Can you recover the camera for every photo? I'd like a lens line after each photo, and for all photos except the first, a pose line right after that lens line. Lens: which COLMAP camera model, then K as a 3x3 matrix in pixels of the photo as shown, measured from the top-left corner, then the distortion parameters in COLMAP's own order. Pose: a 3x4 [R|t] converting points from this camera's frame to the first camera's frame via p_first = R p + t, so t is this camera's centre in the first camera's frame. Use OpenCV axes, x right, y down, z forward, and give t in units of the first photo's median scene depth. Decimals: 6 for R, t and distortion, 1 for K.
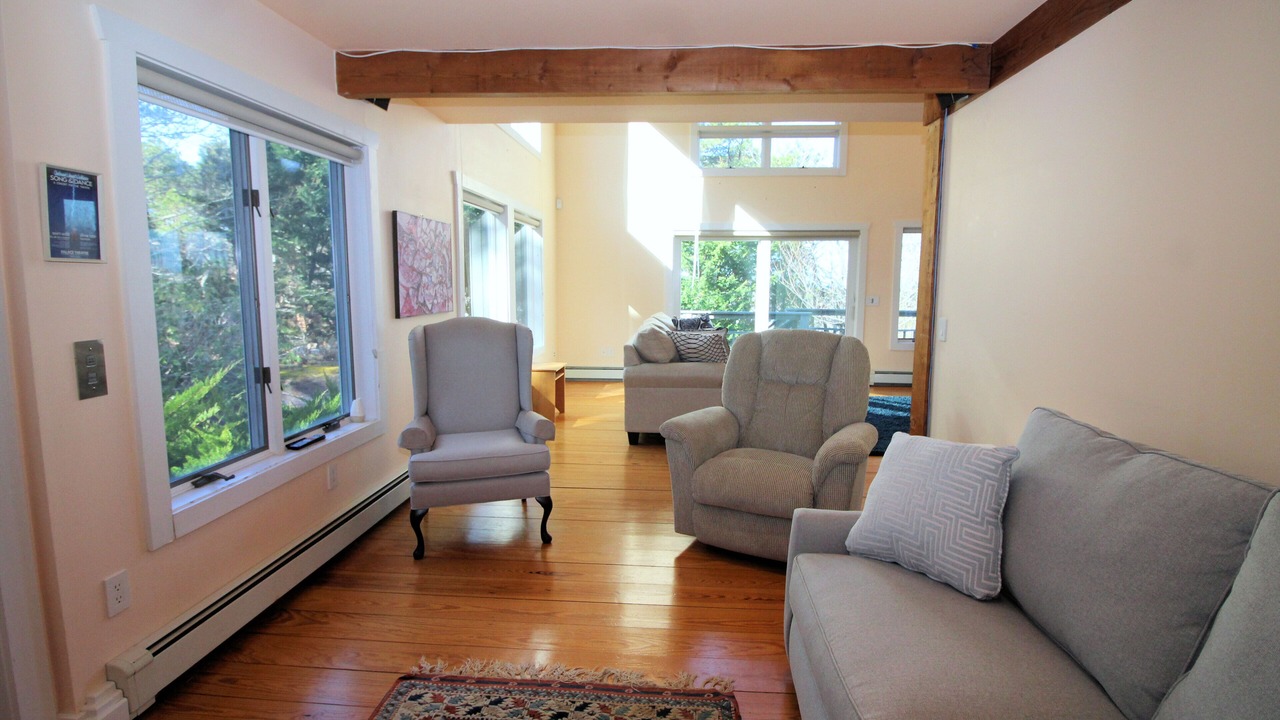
lens RADIAL K [[633.4, 0, 647.8], [0, 633.4, 355.5], [0, 0, 1]] dist [0.000803, -0.015573]
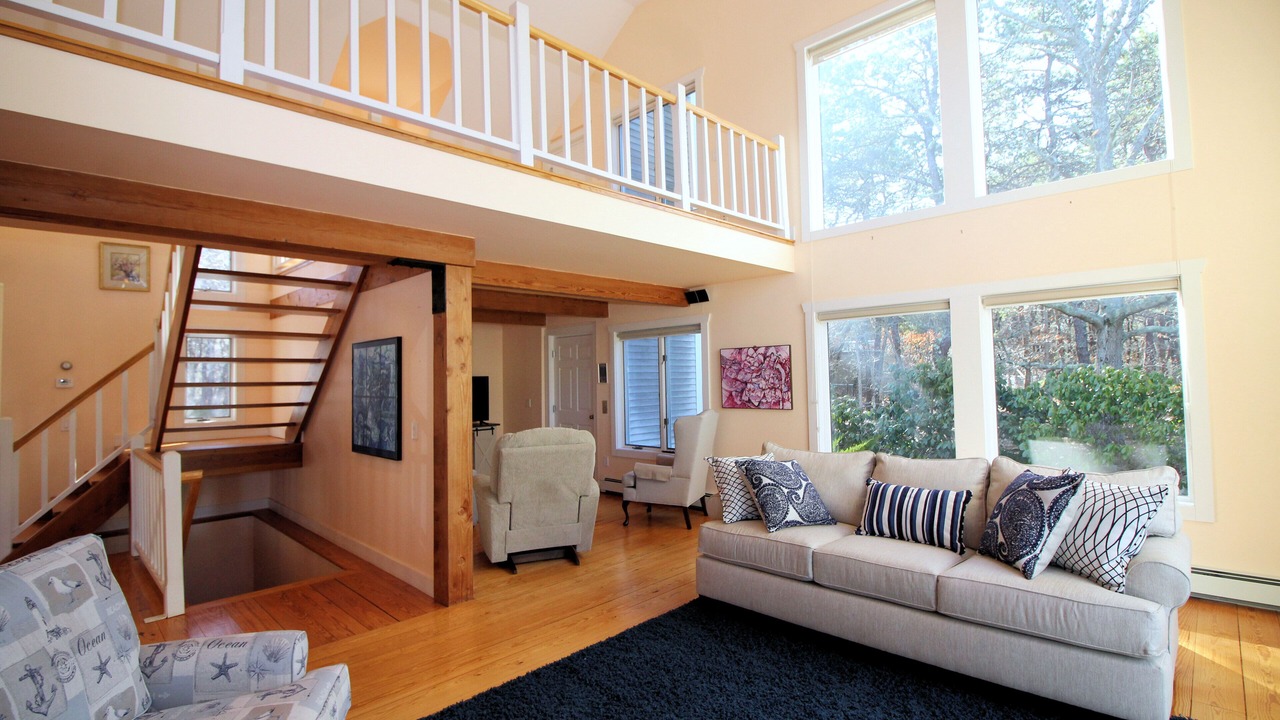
lens RADIAL K [[594.0, 0, 640.3], [0, 594.0, 353.4], [0, 0, 1]] dist [0.001155, -0.014270]
pose [[-0.649594, -0.031273, -0.759638, 0.927345], [-0.079415, 0.996479, 0.026887, -0.213491], [0.756122, 0.077792, -0.649791, 1.704250]]
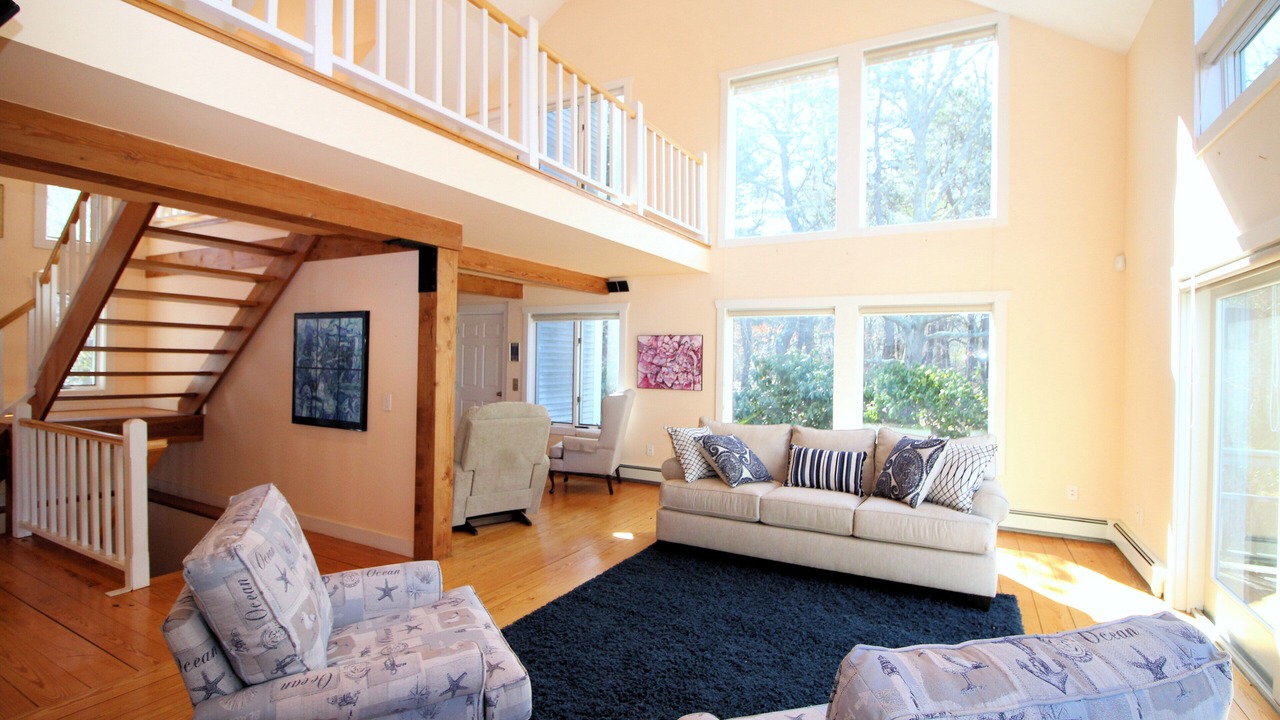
lens RADIAL K [[601.2, 0, 646.7], [0, 601.2, 357.1], [0, 0, 1]] dist [0.000951, -0.014481]
pose [[-0.412155, -0.022282, -0.910841, 1.190264], [-0.131712, 0.990657, 0.035365, -0.202582], [0.901543, 0.134544, -0.411240, 1.608938]]
